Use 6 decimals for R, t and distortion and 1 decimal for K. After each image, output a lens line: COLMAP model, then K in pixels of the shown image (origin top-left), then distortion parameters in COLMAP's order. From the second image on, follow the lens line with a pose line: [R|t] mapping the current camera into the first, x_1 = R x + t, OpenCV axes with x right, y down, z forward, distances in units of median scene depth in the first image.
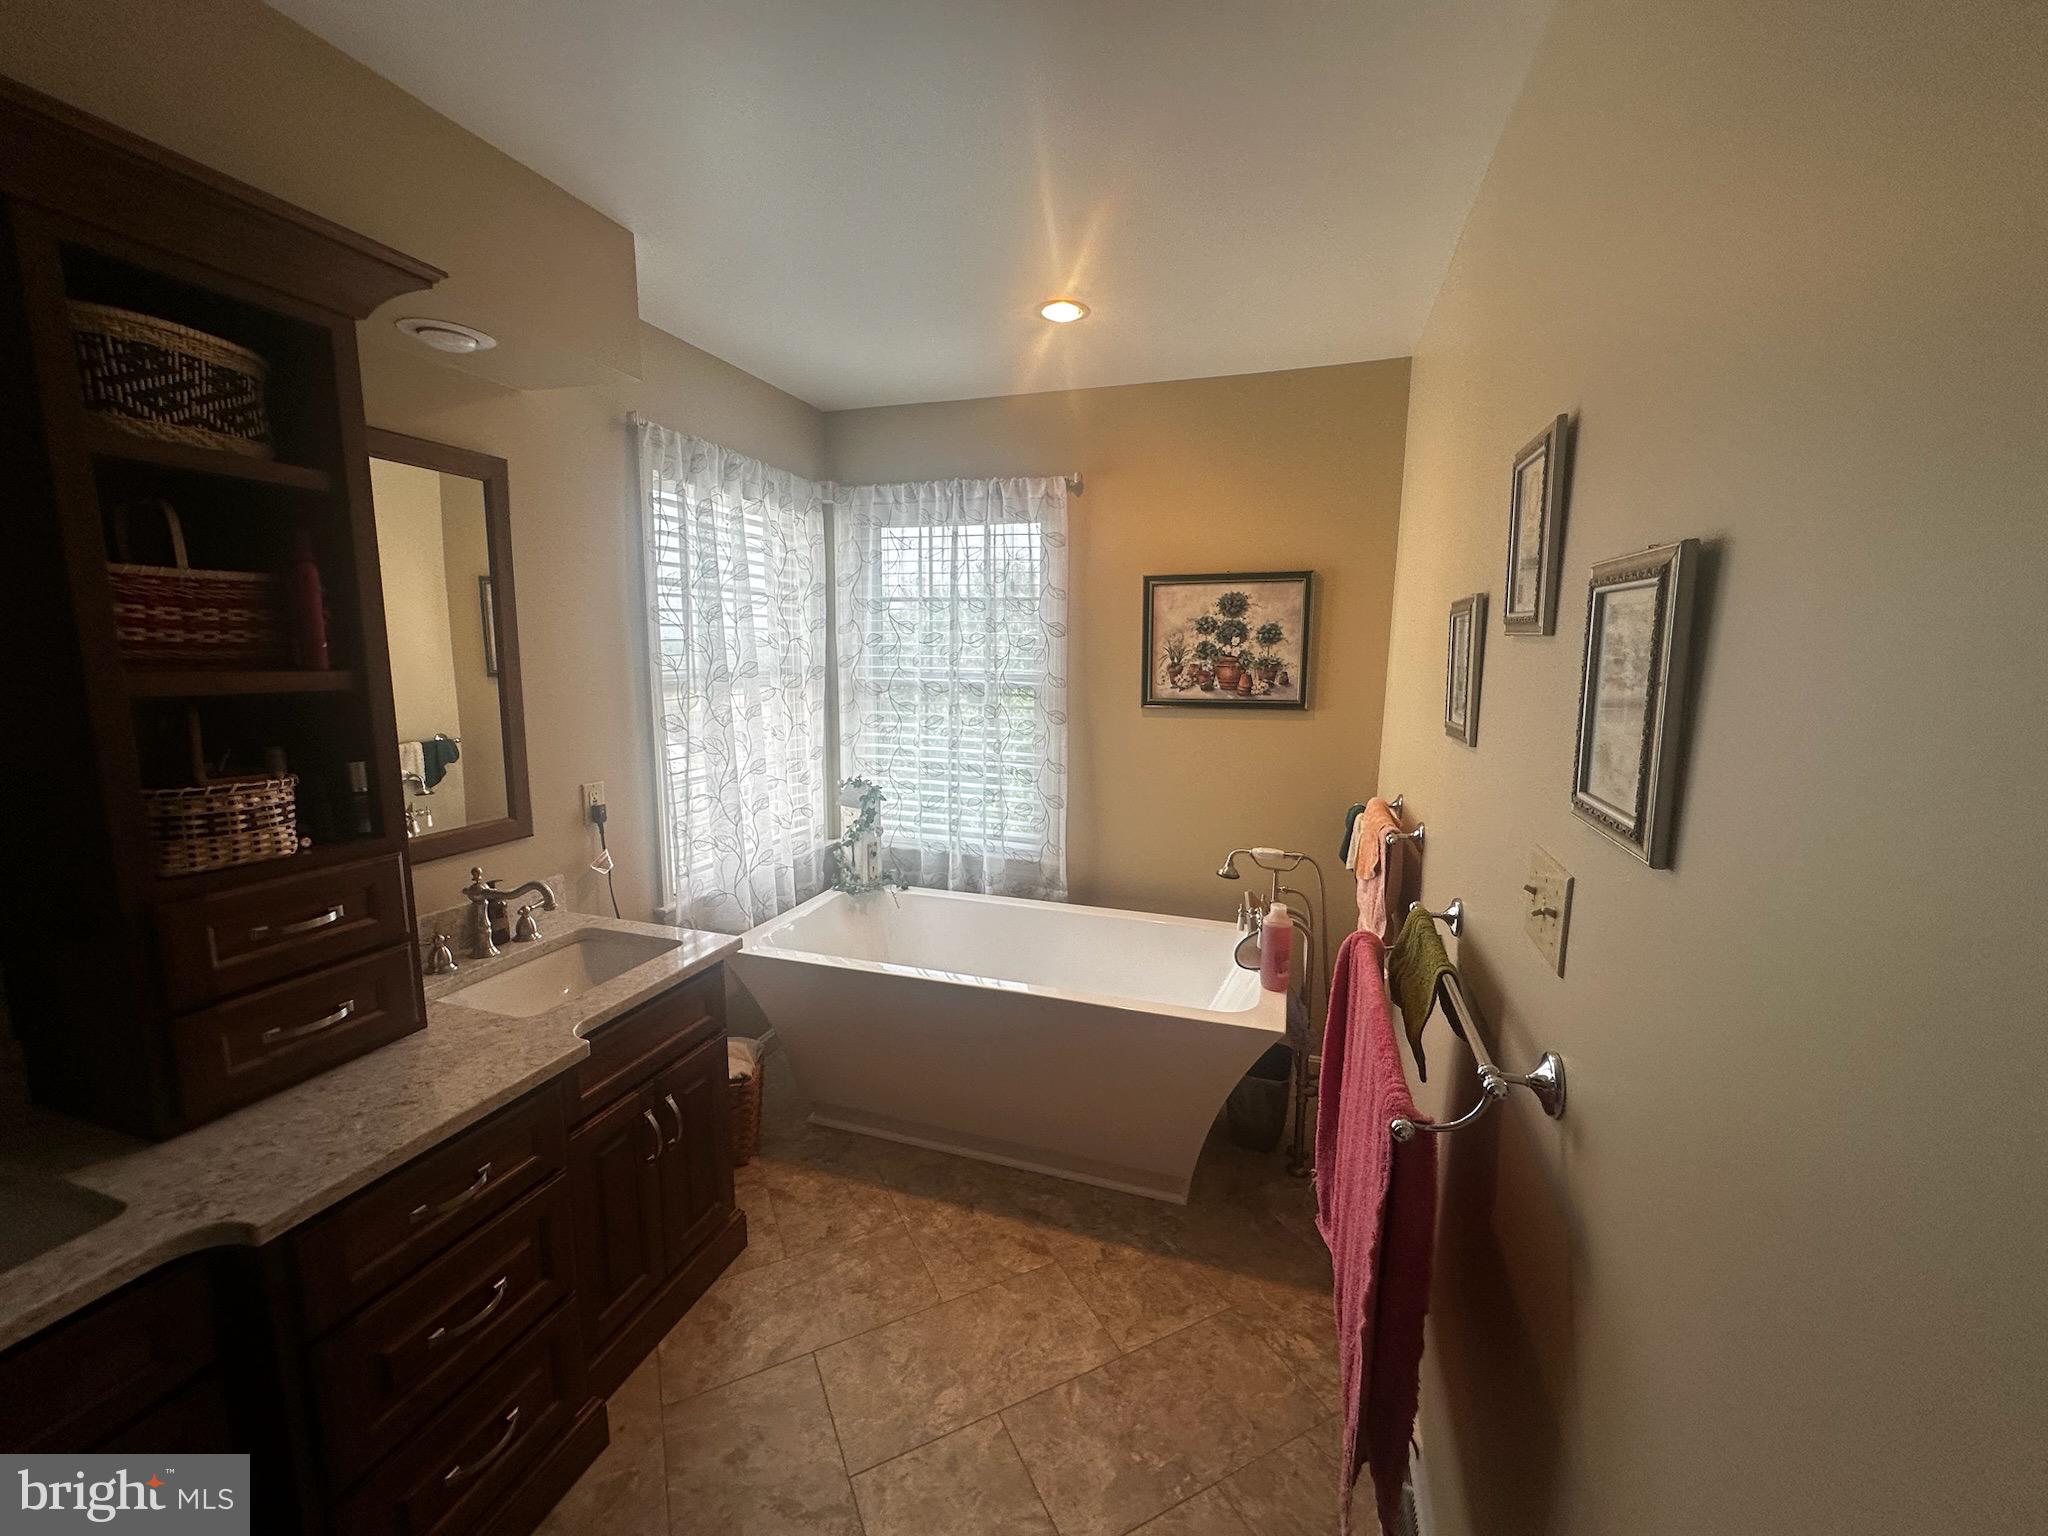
lens RADIAL K [[817.5, 0, 1026.2], [0, 817.5, 771.5], [0, 0, 1]] dist [-0.001796, 0.000549]
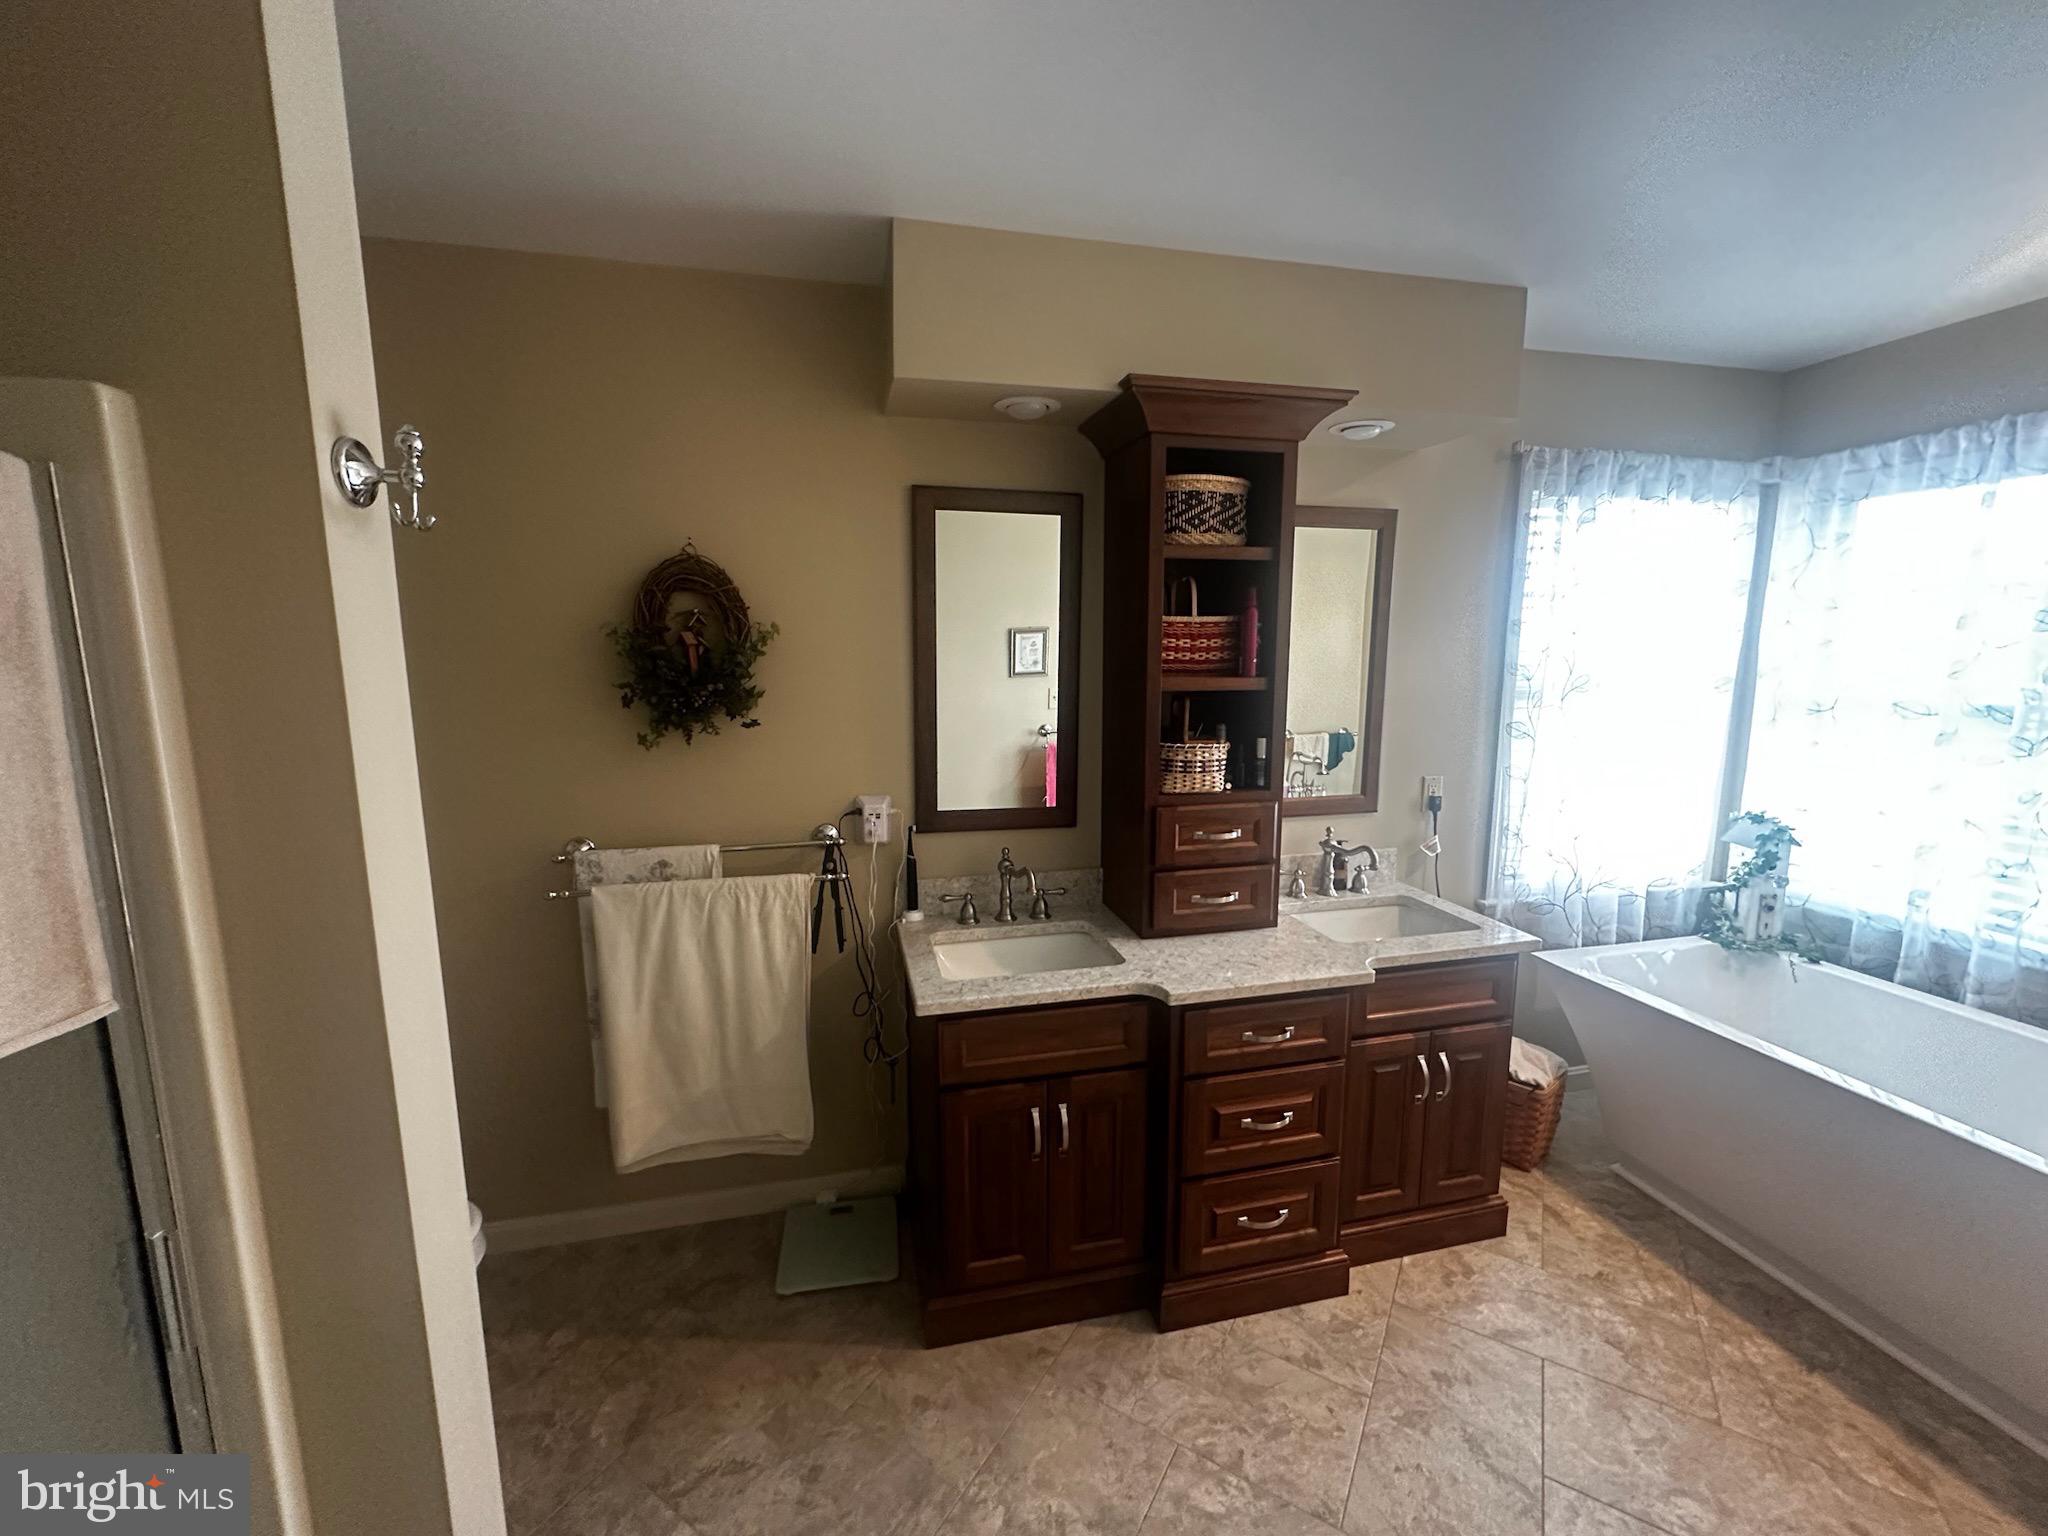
lens RADIAL K [[817.5, 0, 1026.8], [0, 817.5, 776.0], [0, 0, 1]] dist [-0.001796, 0.000549]
pose [[0.523988, 0.114750, -0.843960, 0.176991], [-0.117145, 0.991175, 0.062035, 0.011573], [0.843631, 0.066360, 0.532807, -0.123526]]
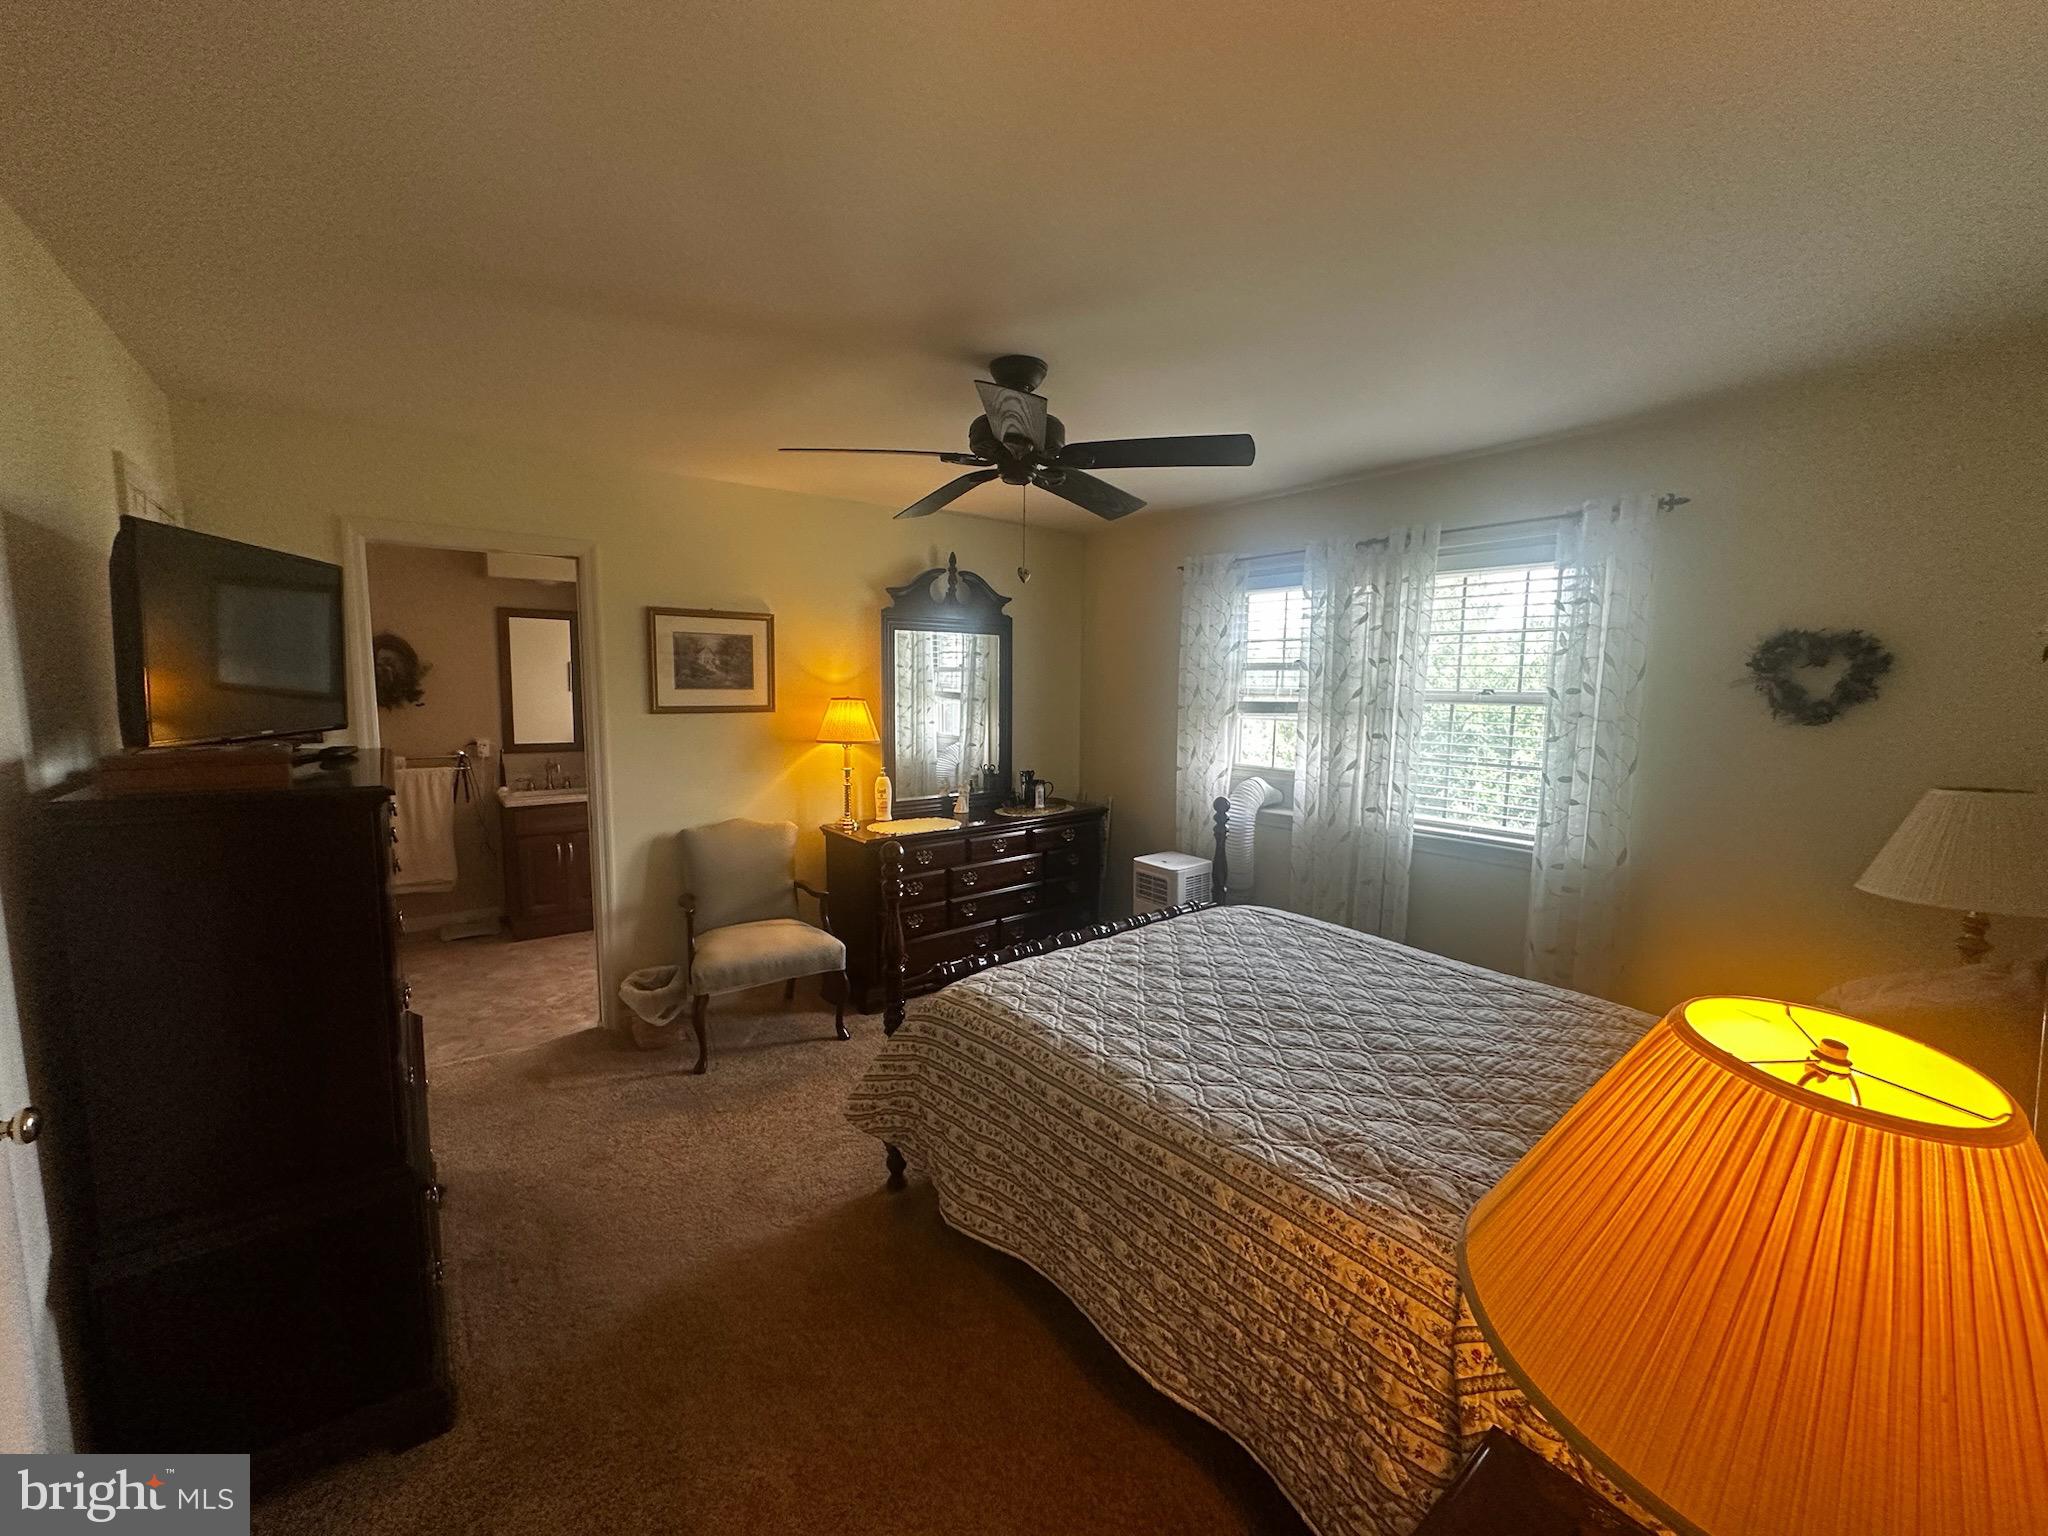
lens RADIAL K [[817.5, 0, 1027.2], [0, 817.5, 775.6], [0, 0, 1]] dist [-0.001796, 0.000549]
pose [[0.828633, 0.060984, -0.556460, 2.126025], [-0.083515, 0.996391, -0.015166, 0.156650], [0.553527, 0.059039, 0.830736, -0.939061]]
